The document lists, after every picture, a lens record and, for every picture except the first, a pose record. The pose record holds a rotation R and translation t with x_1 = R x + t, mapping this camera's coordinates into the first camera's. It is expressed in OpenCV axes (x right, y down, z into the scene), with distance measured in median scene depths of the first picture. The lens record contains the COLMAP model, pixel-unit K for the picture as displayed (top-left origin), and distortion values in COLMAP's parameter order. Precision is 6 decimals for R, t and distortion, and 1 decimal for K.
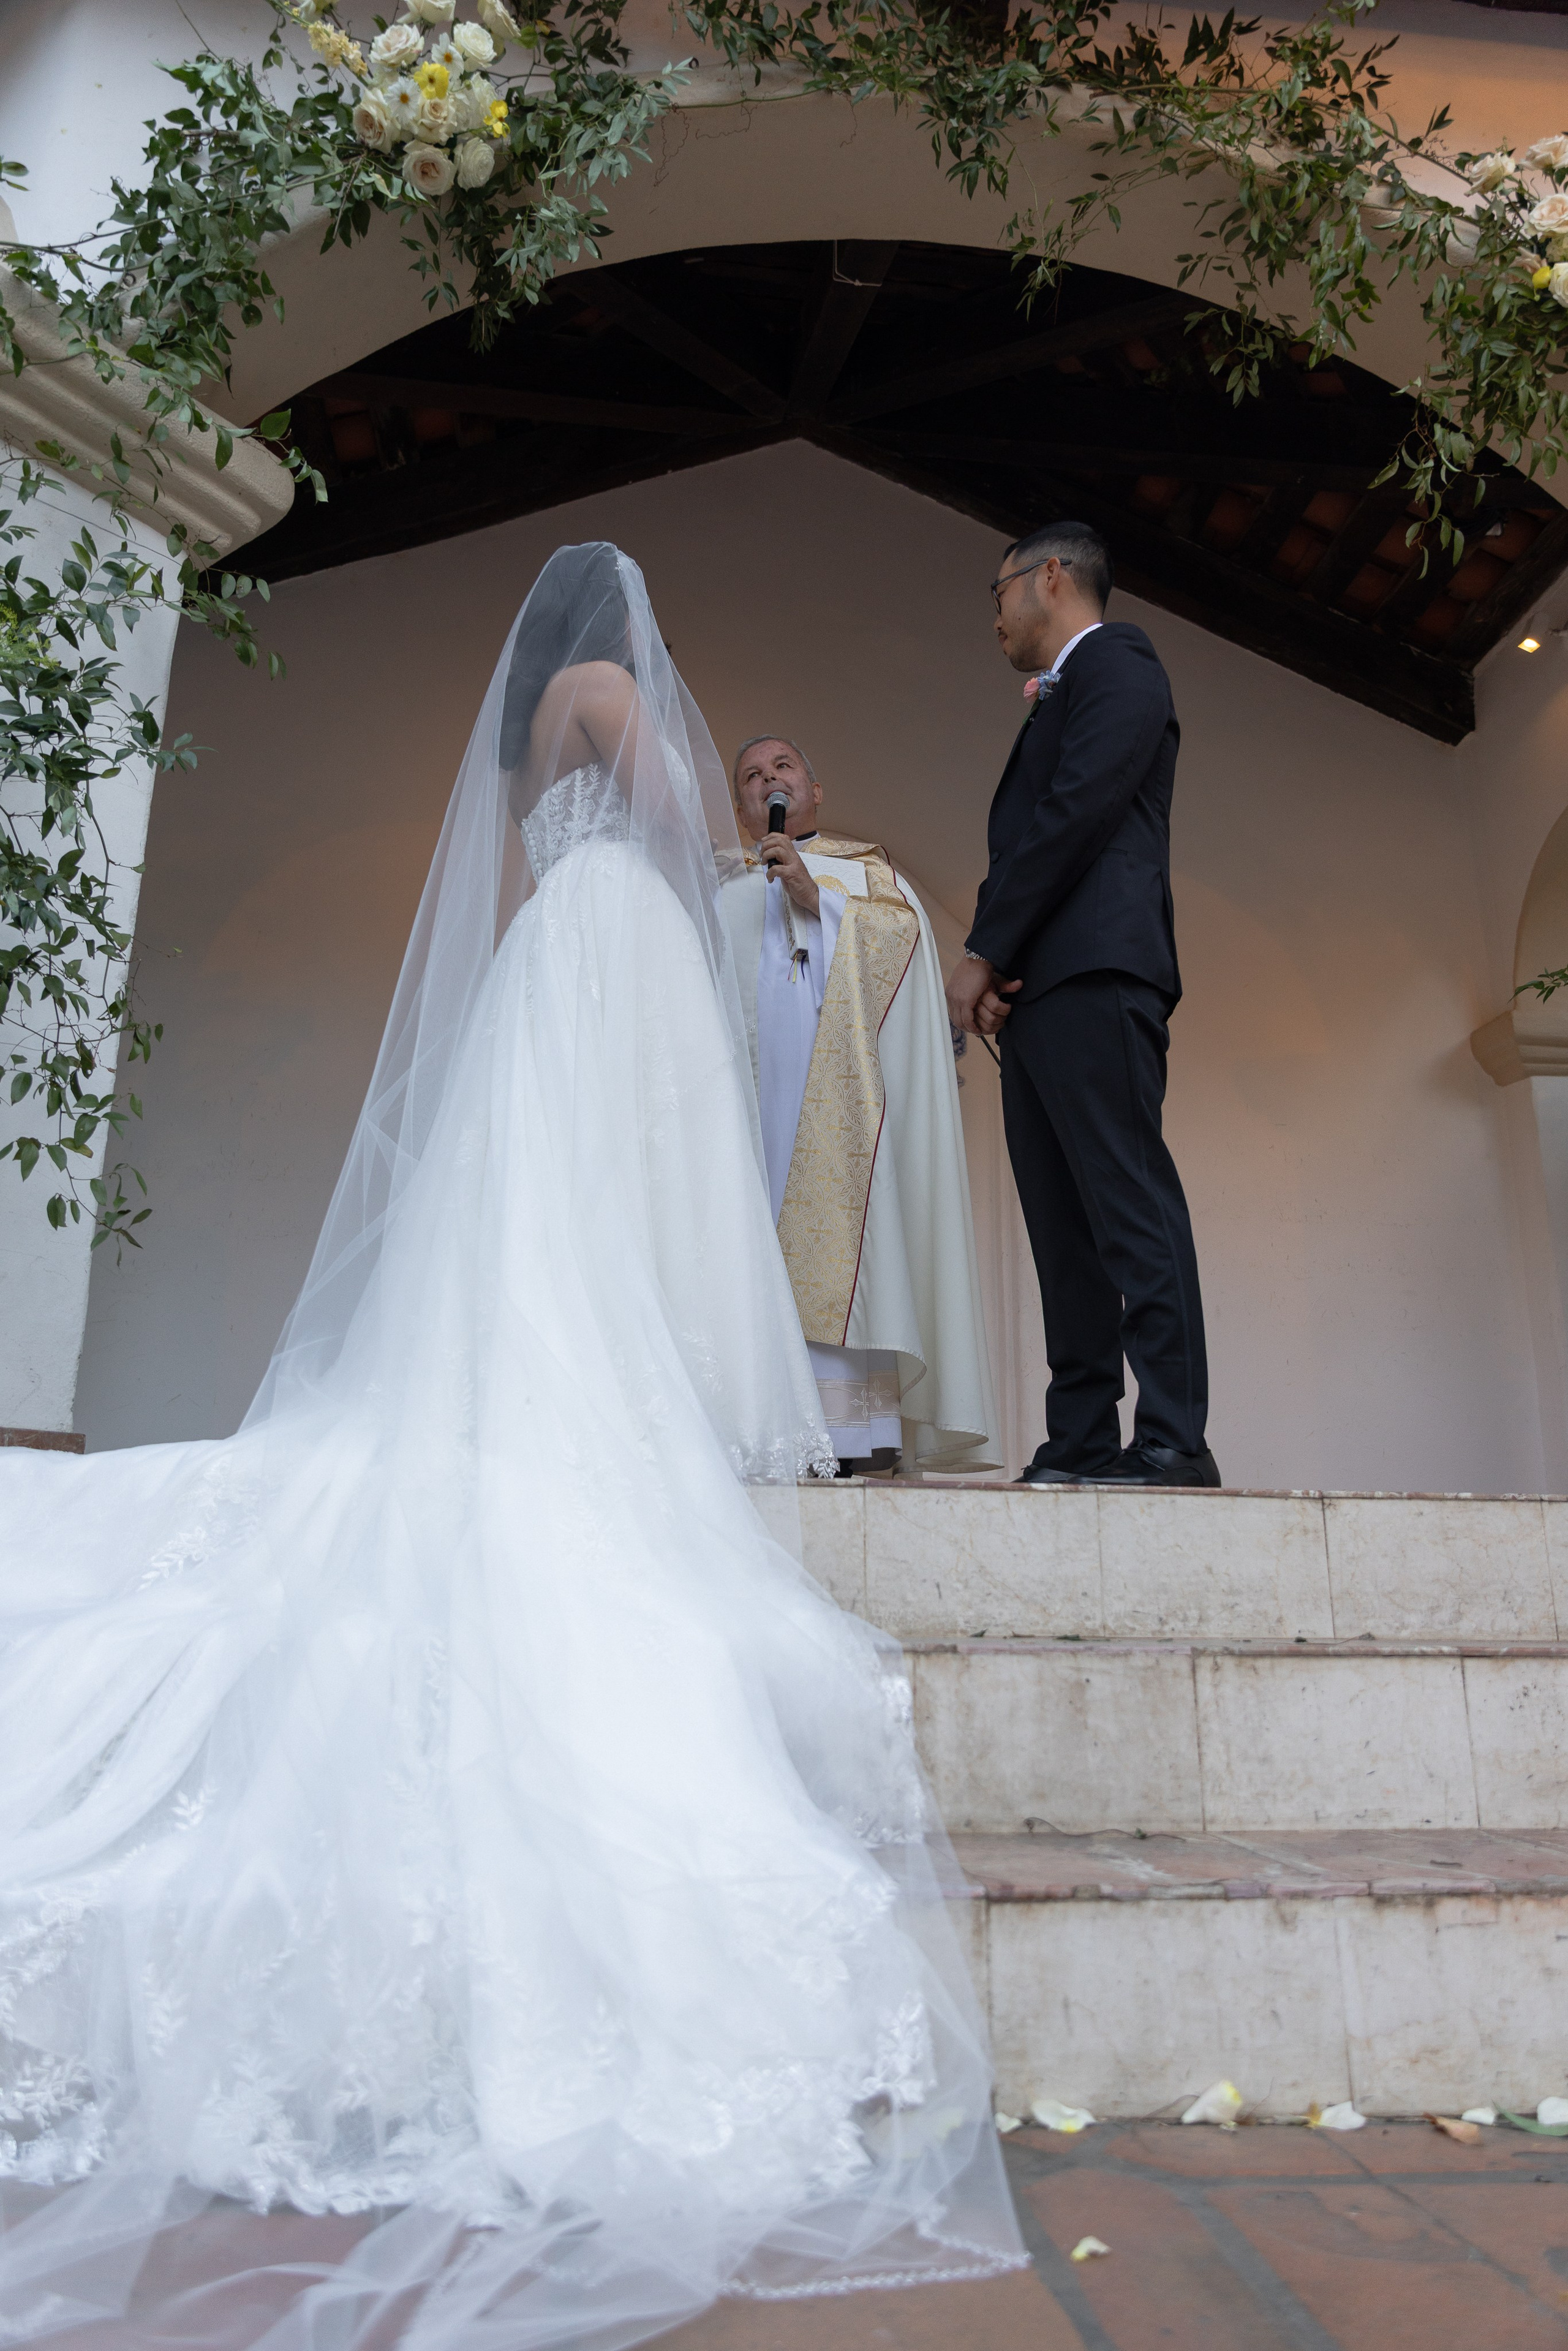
lens RADIAL K [[1597.9, 0, 784.0], [0, 1597.9, 1175.5], [0, 0, 1]] dist [-0.011972, 0.002388]
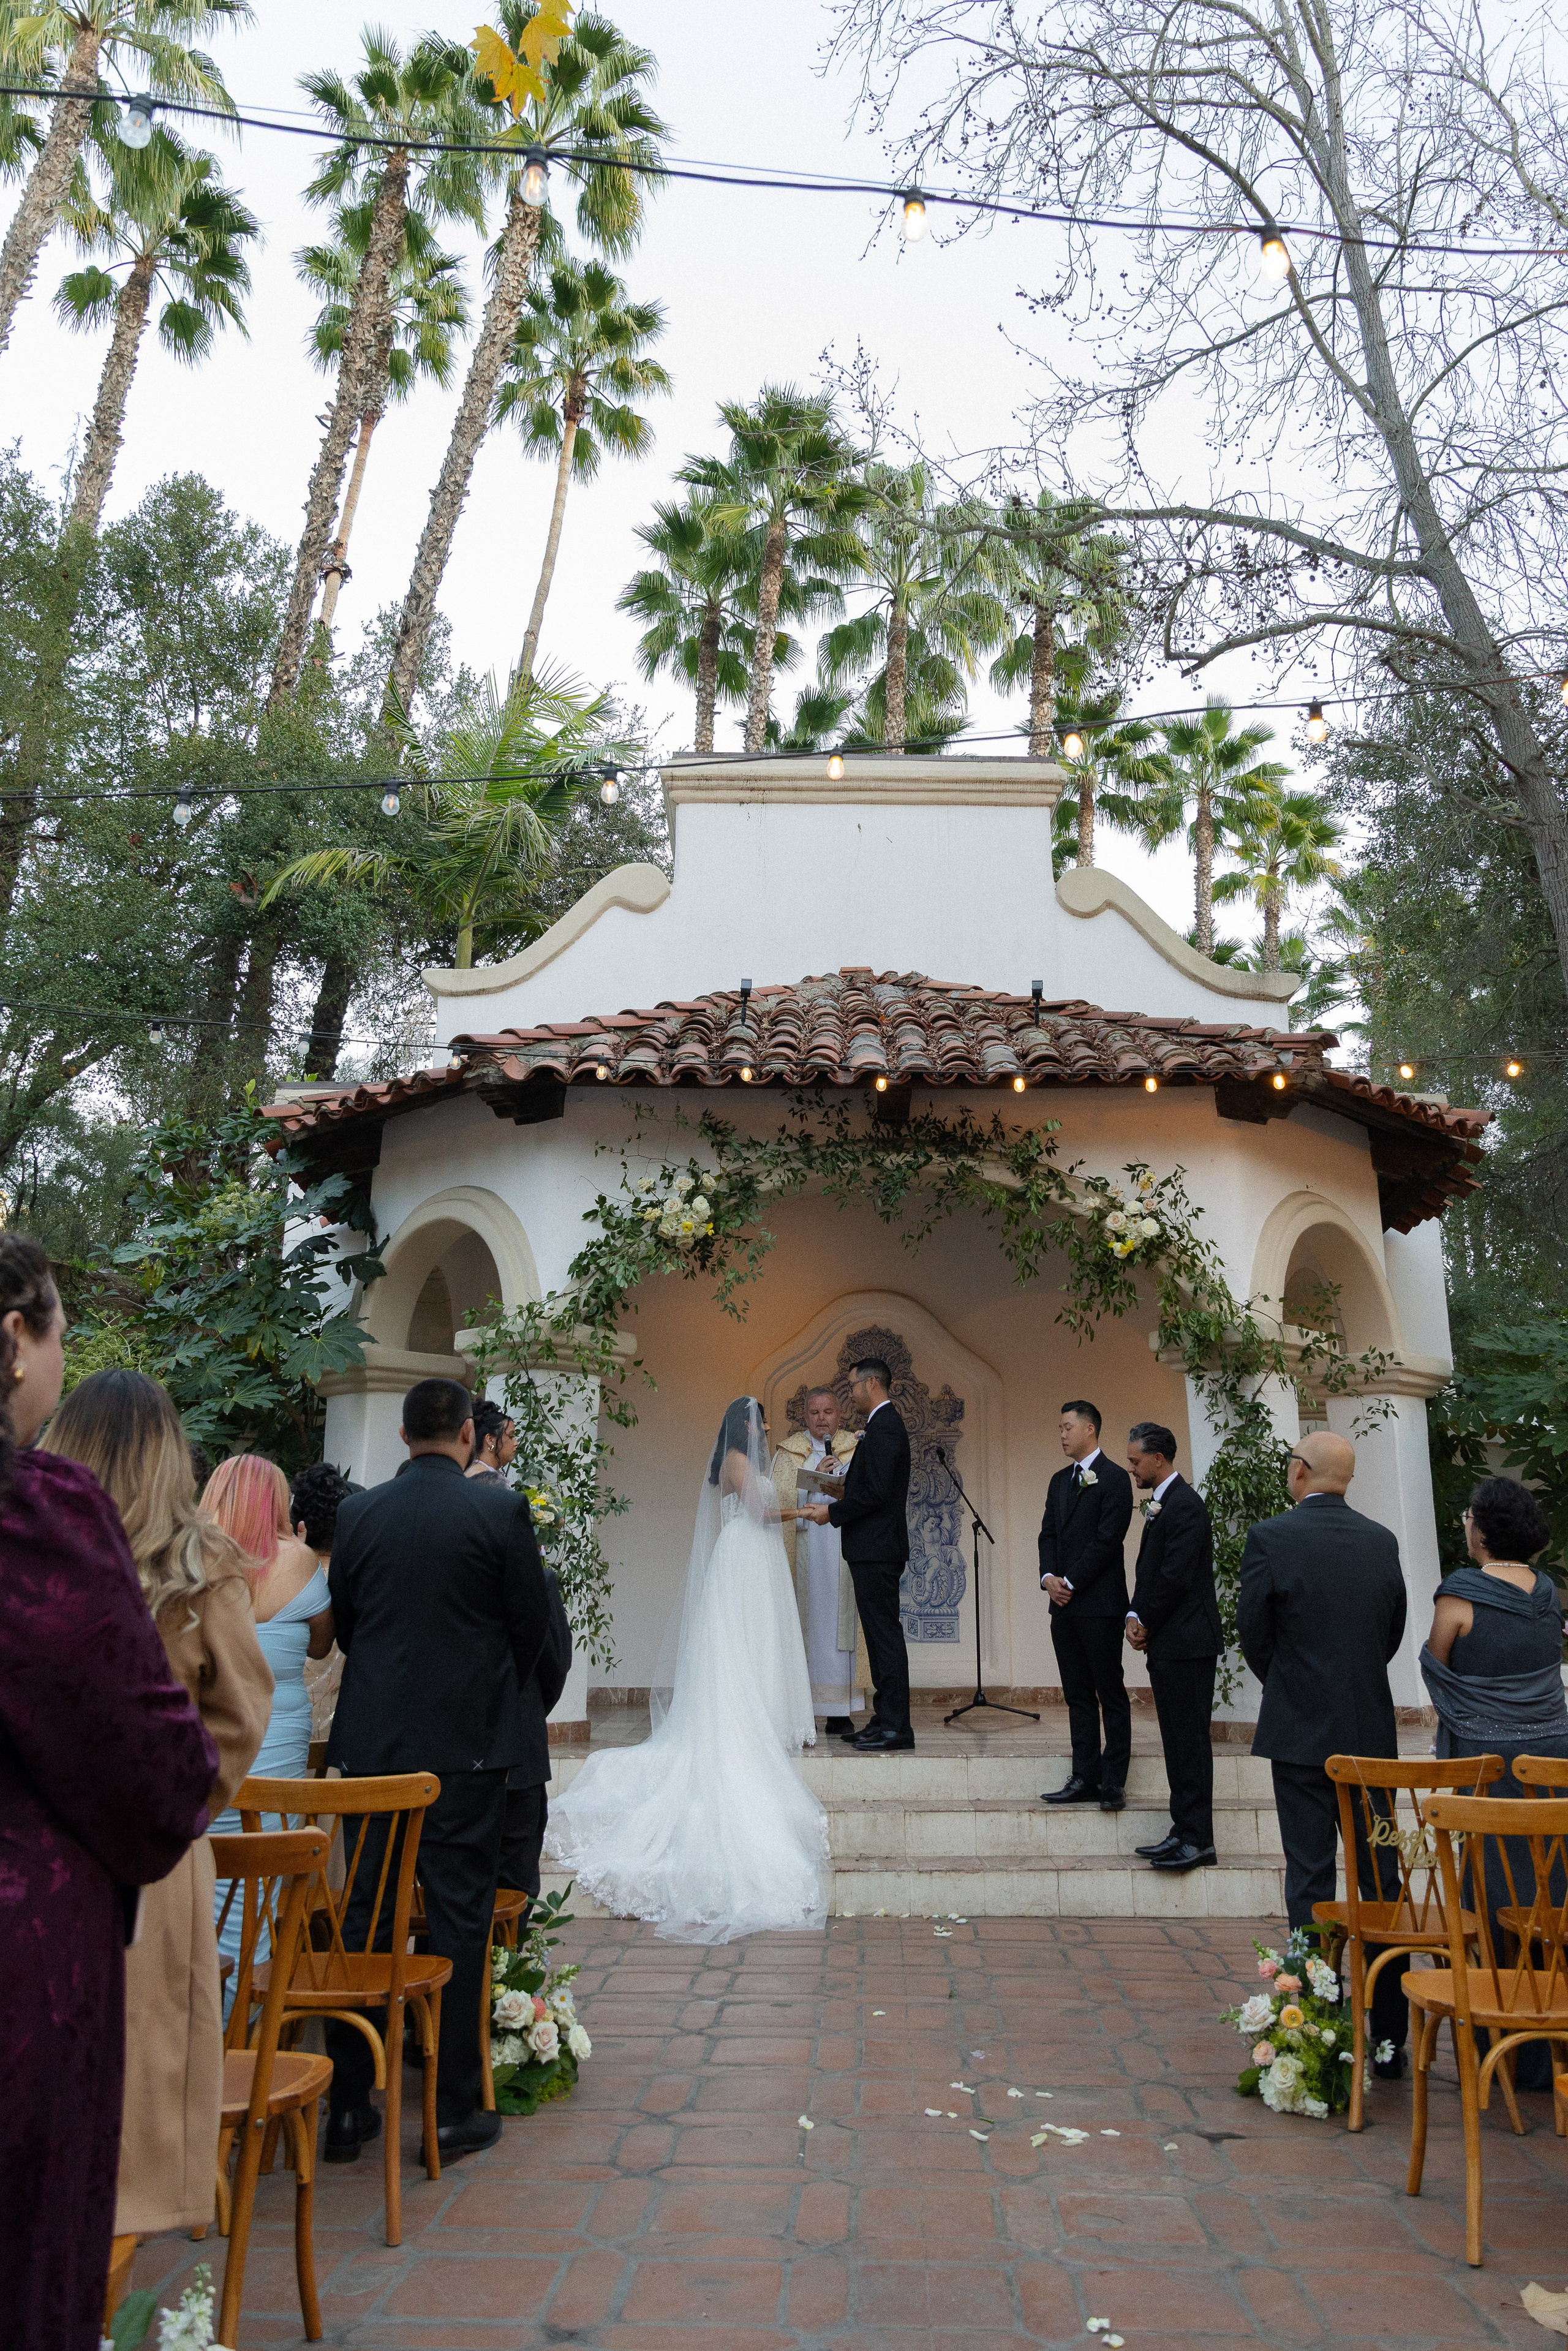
lens RADIAL K [[1735.6, 0, 842.9], [0, 1735.6, 1091.3], [0, 0, 1]] dist [0.001709, 0.001265]
pose [[0.996328, -0.031867, -0.079464, 0.512175], [0.031136, 0.999461, -0.010414, -1.487979], [0.079753, 0.007902, 0.996783, -3.421770]]
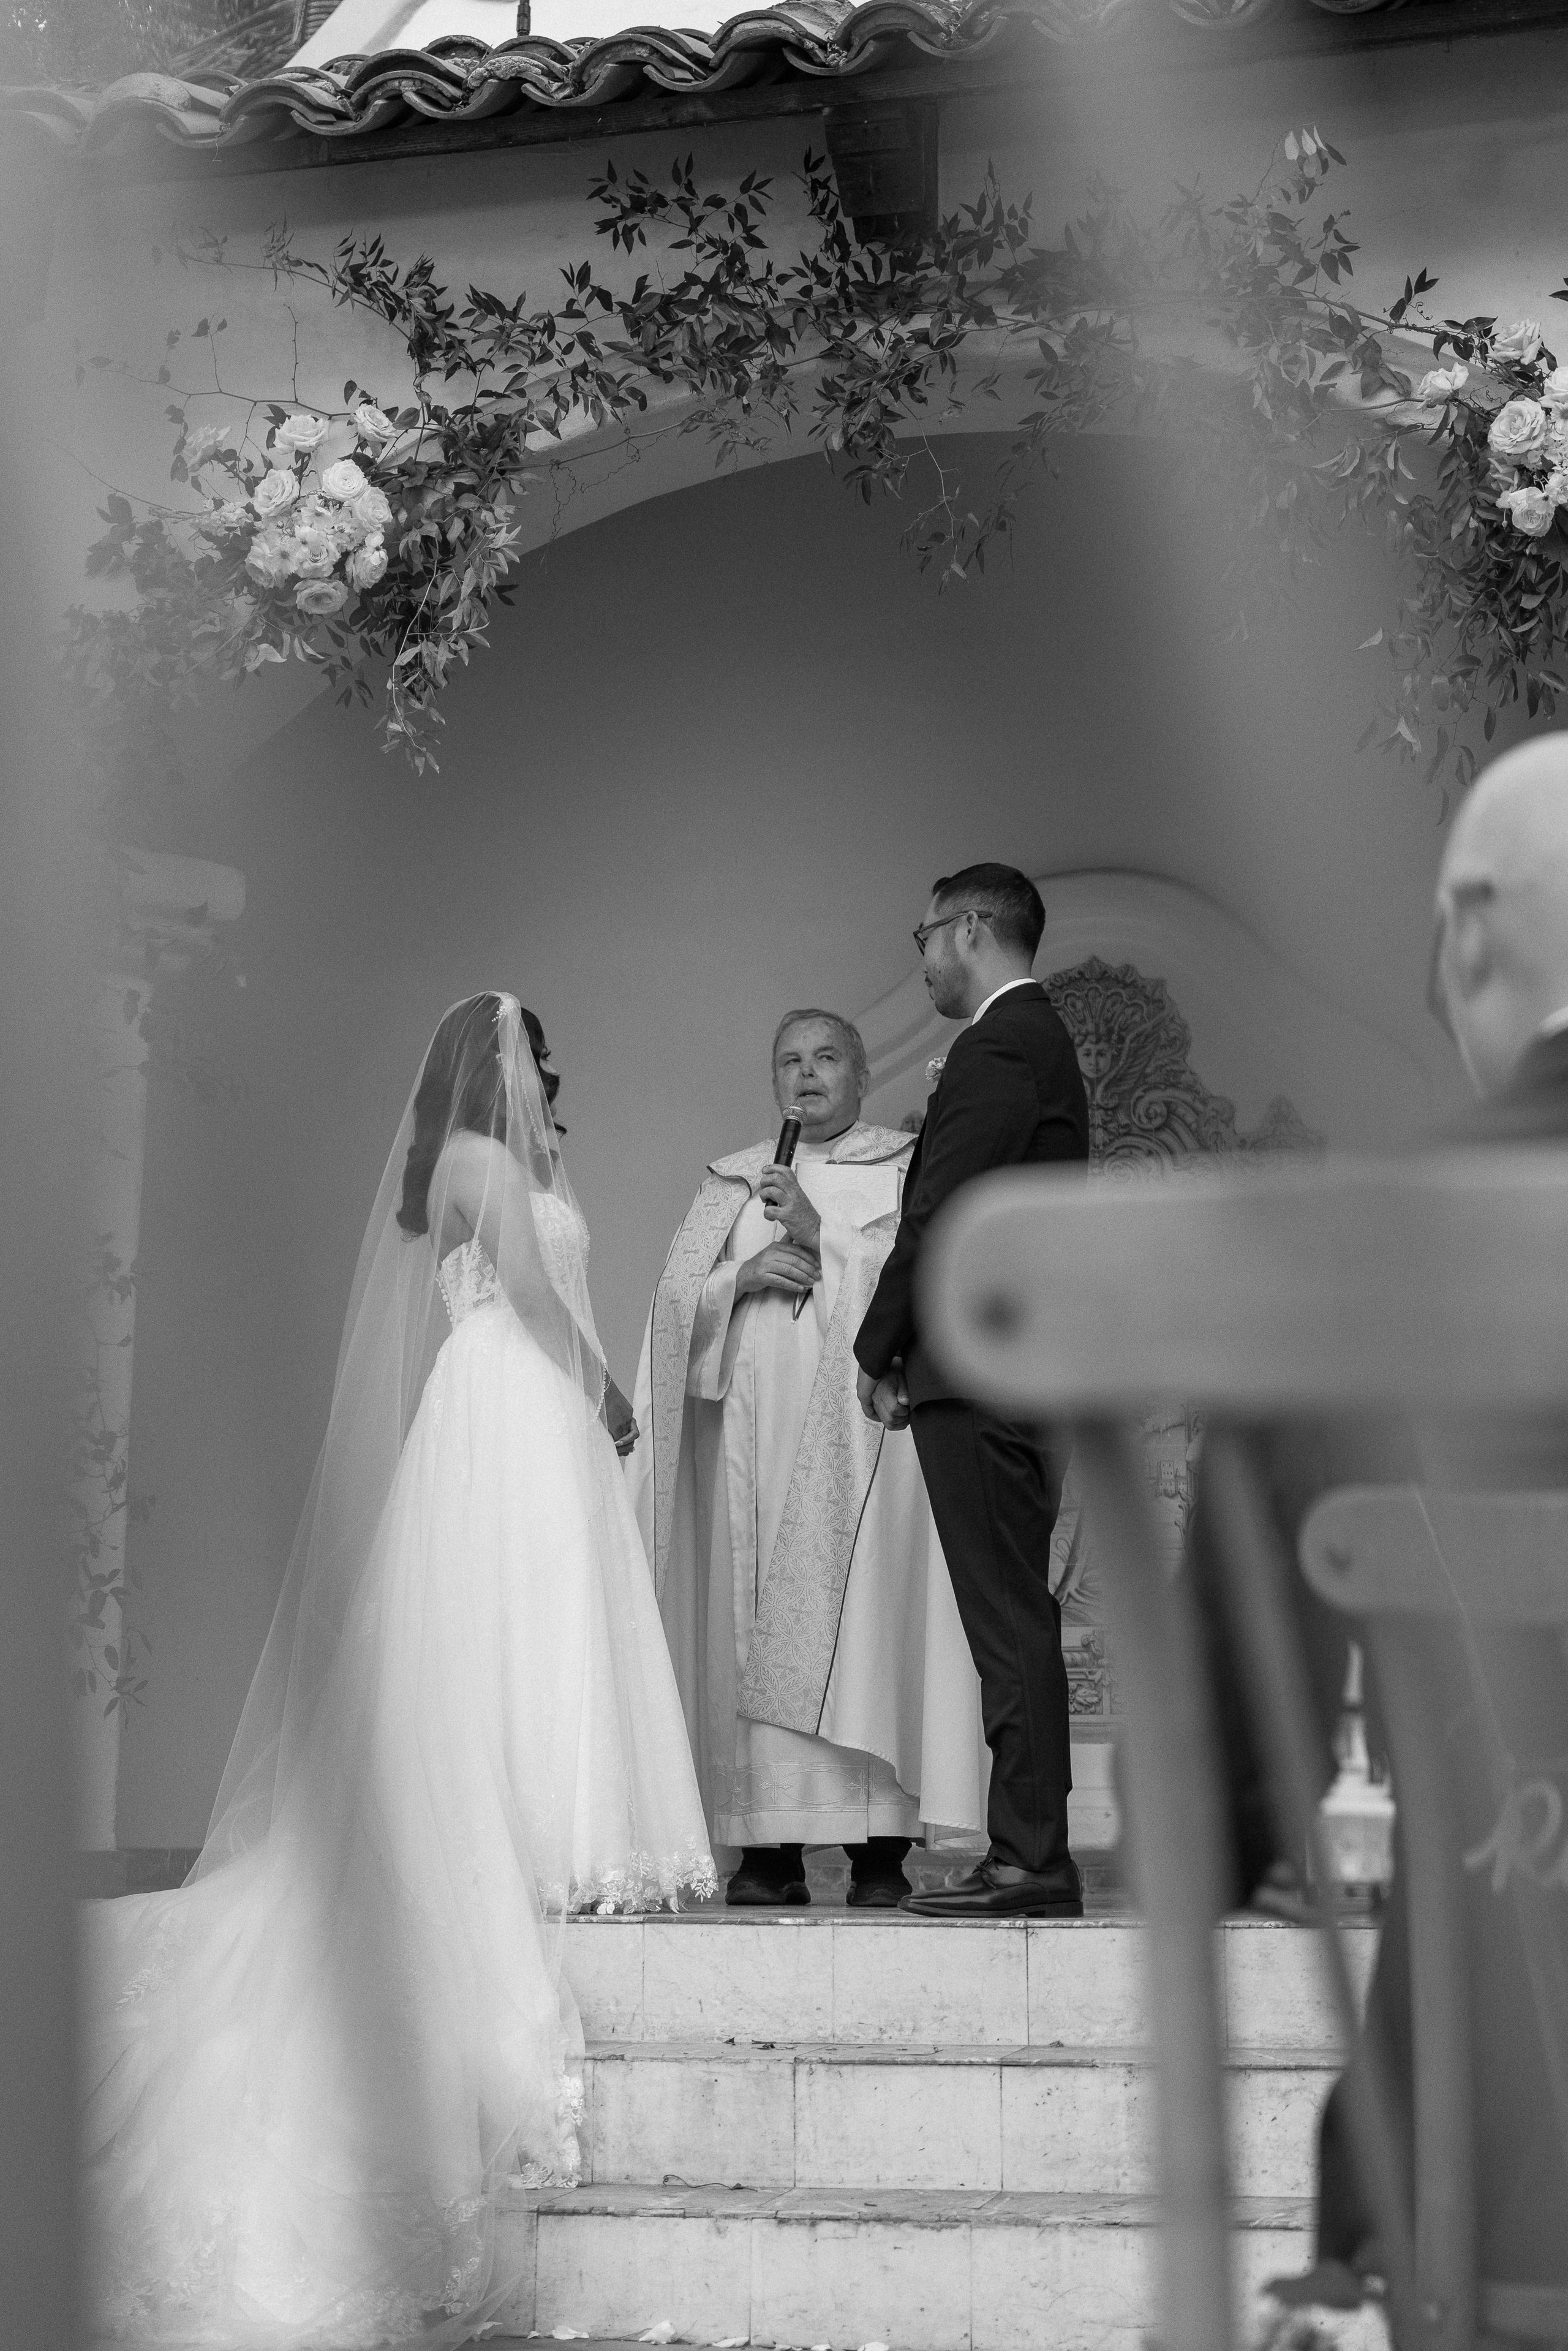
lens RADIAL K [[3467.1, 0, 784.0], [0, 3467.1, 1175.5], [0, 0, 1]] dist [-0.002071, -0.057657]
pose [[0.948633, -0.070881, -0.308338, 1.230632], [0.091267, 0.994458, 0.052186, -0.619524], [0.302930, -0.077646, 0.949844, -1.789099]]
